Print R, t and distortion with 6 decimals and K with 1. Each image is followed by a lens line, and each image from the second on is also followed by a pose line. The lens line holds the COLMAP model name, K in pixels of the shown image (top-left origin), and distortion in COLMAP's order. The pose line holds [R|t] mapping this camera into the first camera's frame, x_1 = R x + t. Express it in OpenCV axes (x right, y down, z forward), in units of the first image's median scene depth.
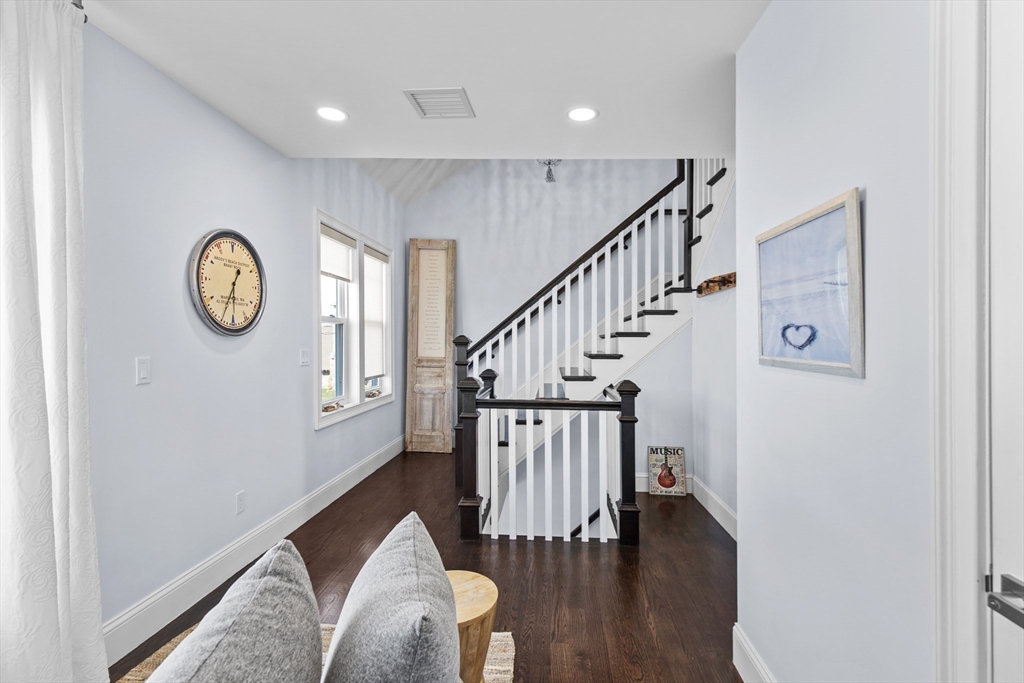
lens RADIAL K [[473.0, 0, 512.9], [0, 473.0, 334.7], [0, 0, 1]] dist [0.000580, -0.000269]
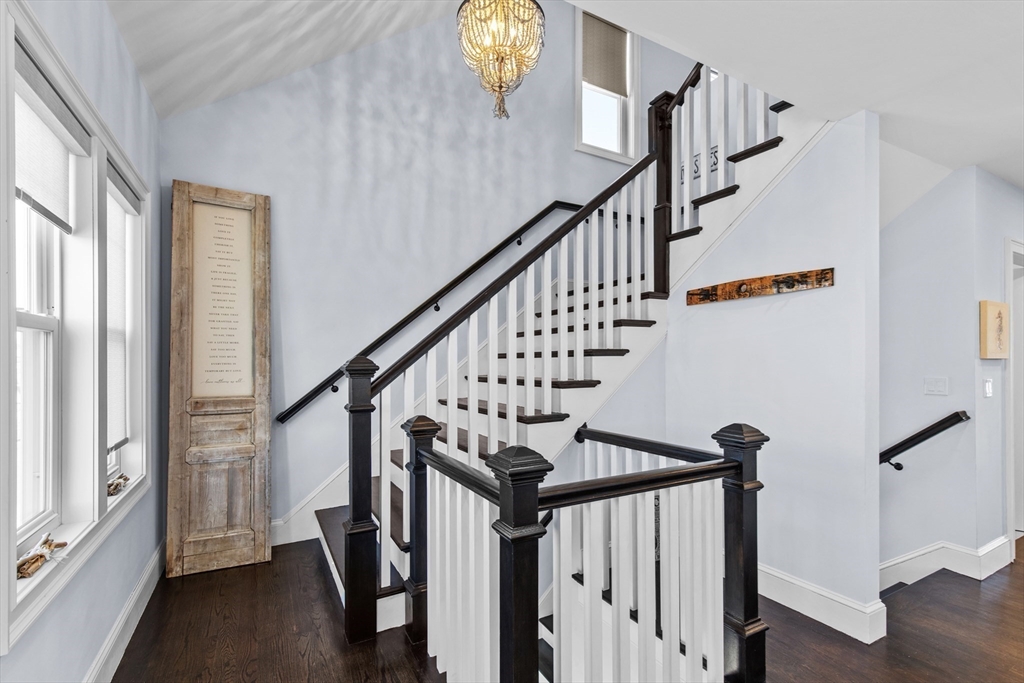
lens RADIAL K [[468.5, 0, 511.1], [0, 468.5, 346.3], [0, 0, 1]] dist [0.003478, 0.000187]
pose [[0.830075, -0.000456, 0.557651, -0.201943], [0.009904, 0.999854, -0.013925, -0.000872], [-0.557563, 0.017082, 0.829959, 0.349788]]
